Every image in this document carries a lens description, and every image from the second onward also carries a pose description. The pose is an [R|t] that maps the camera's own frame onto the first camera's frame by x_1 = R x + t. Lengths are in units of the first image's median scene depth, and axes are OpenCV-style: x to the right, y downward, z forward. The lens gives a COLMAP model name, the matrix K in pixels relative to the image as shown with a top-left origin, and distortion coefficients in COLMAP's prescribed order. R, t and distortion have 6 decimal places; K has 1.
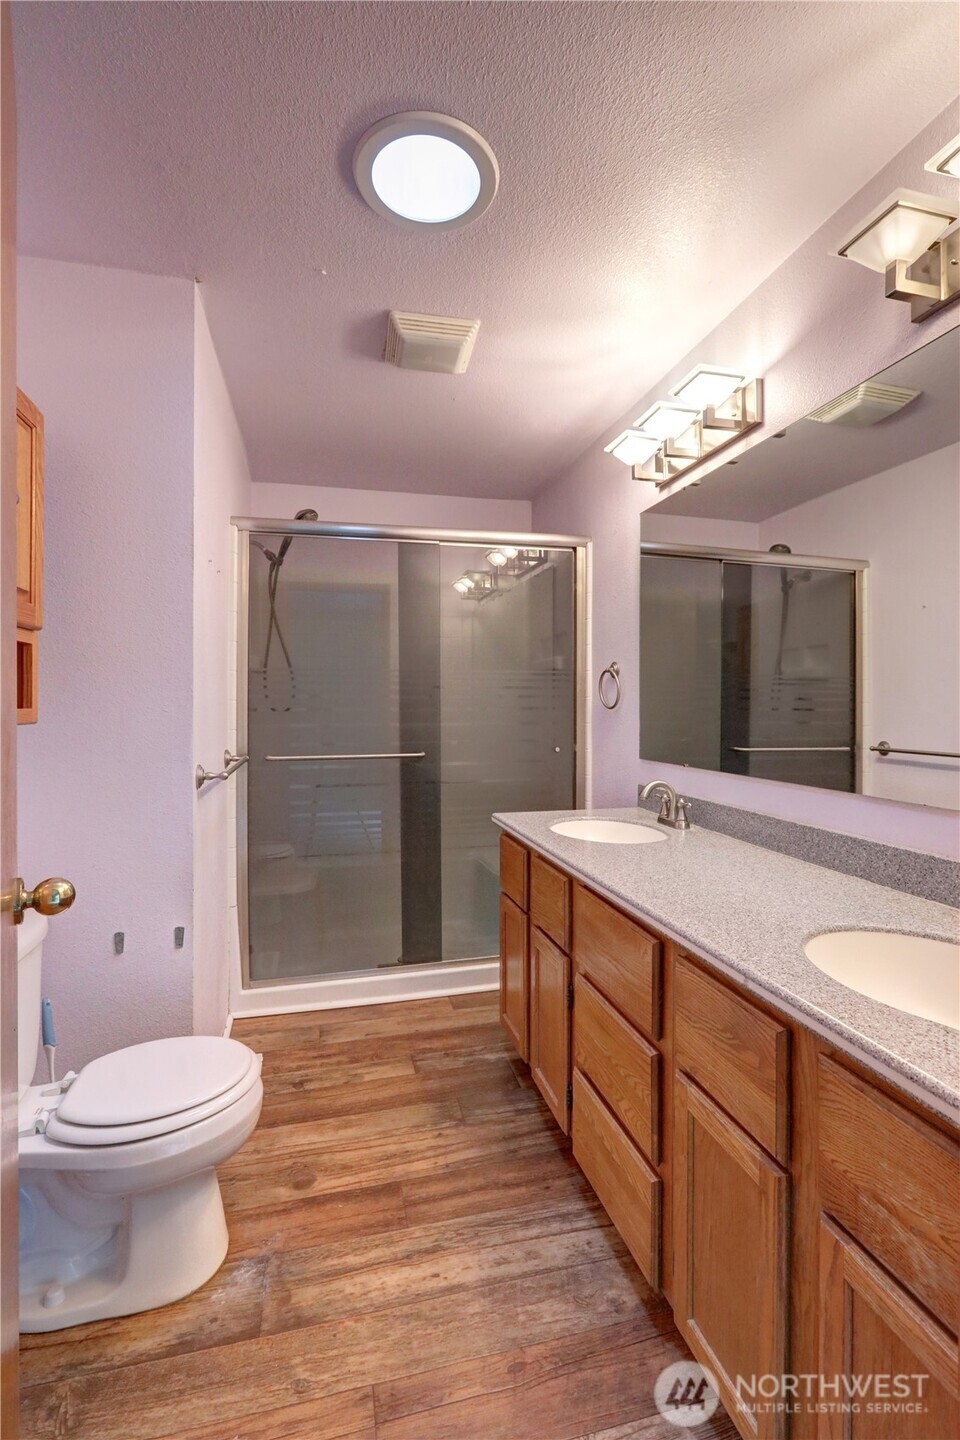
lens RADIAL K [[662.6, 0, 479.5], [0, 662.6, 712.1], [0, 0, 1]] dist [-0.000529, -0.000014]
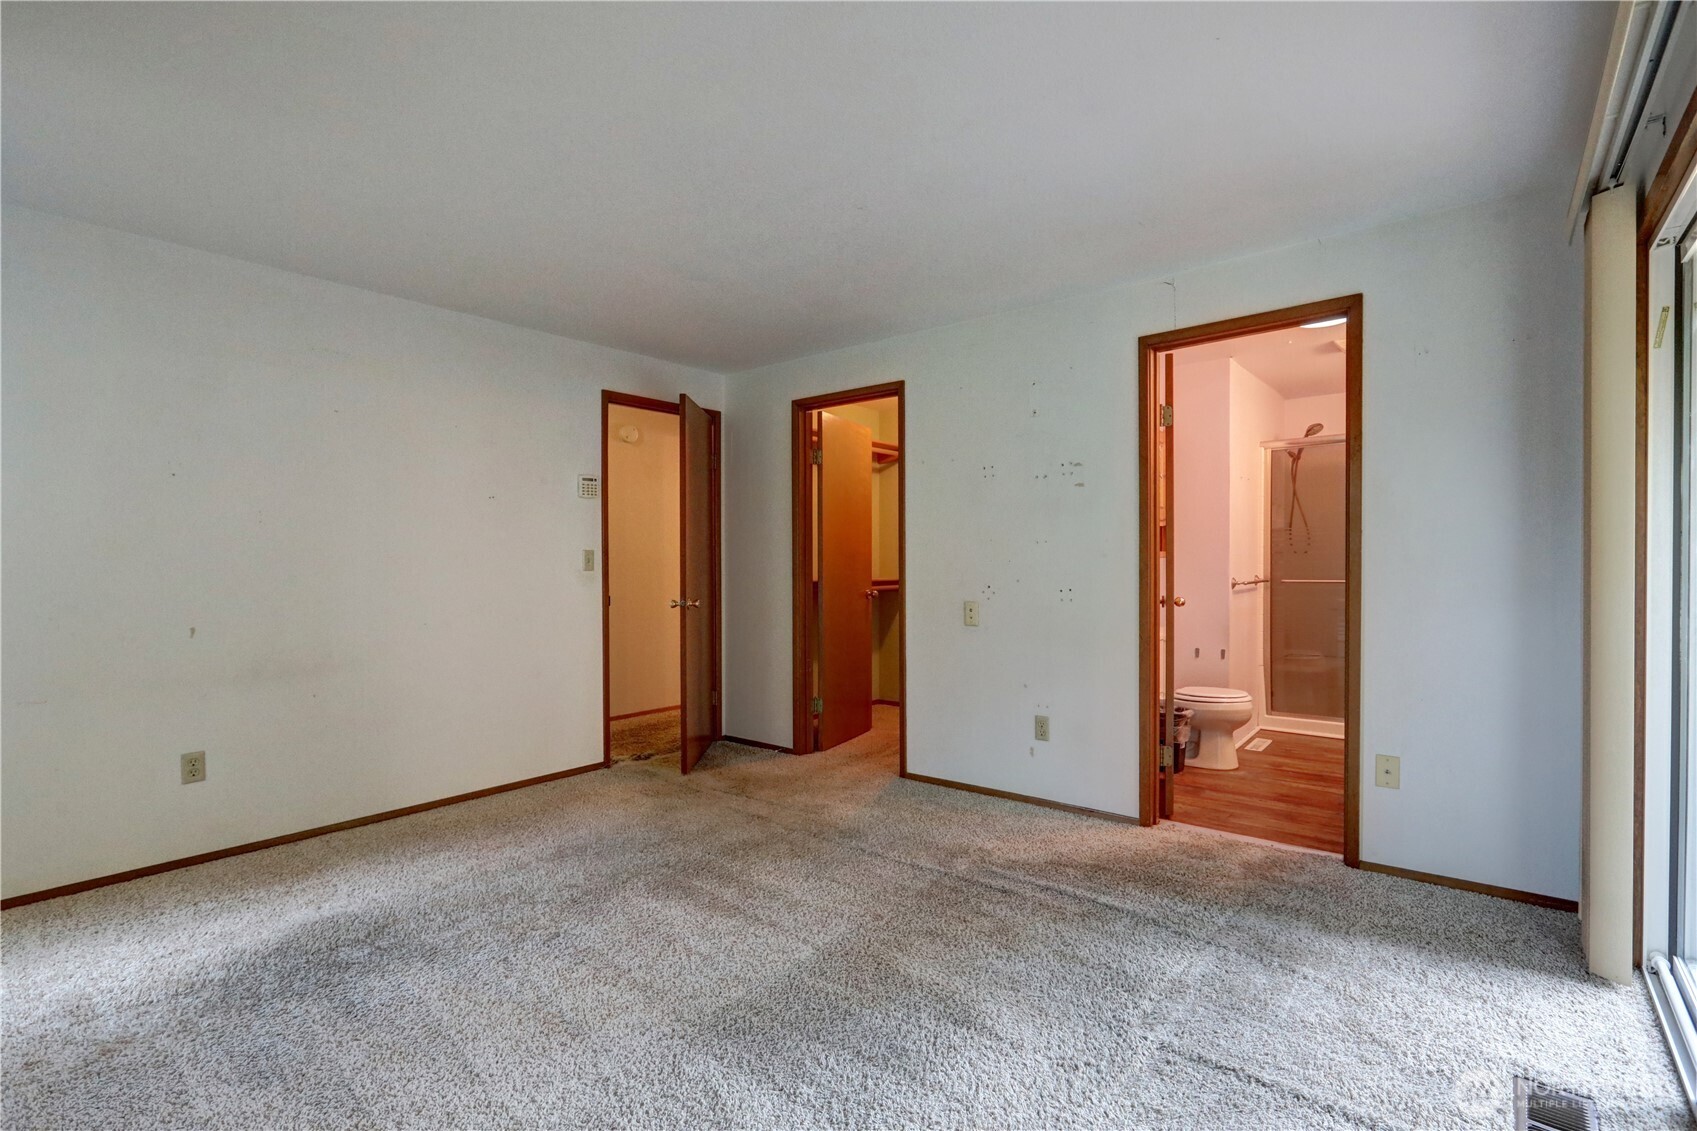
lens RADIAL K [[780.8, 0, 843.6], [0, 780.8, 563.3], [0, 0, 1]] dist [-0.000529, -0.000014]
pose [[0.599897, -0.001043, -0.800077, 0.833255], [0.000353, 0.999999, -0.001040, 0.032587], [0.800077, 0.000341, 0.599897, -1.510142]]
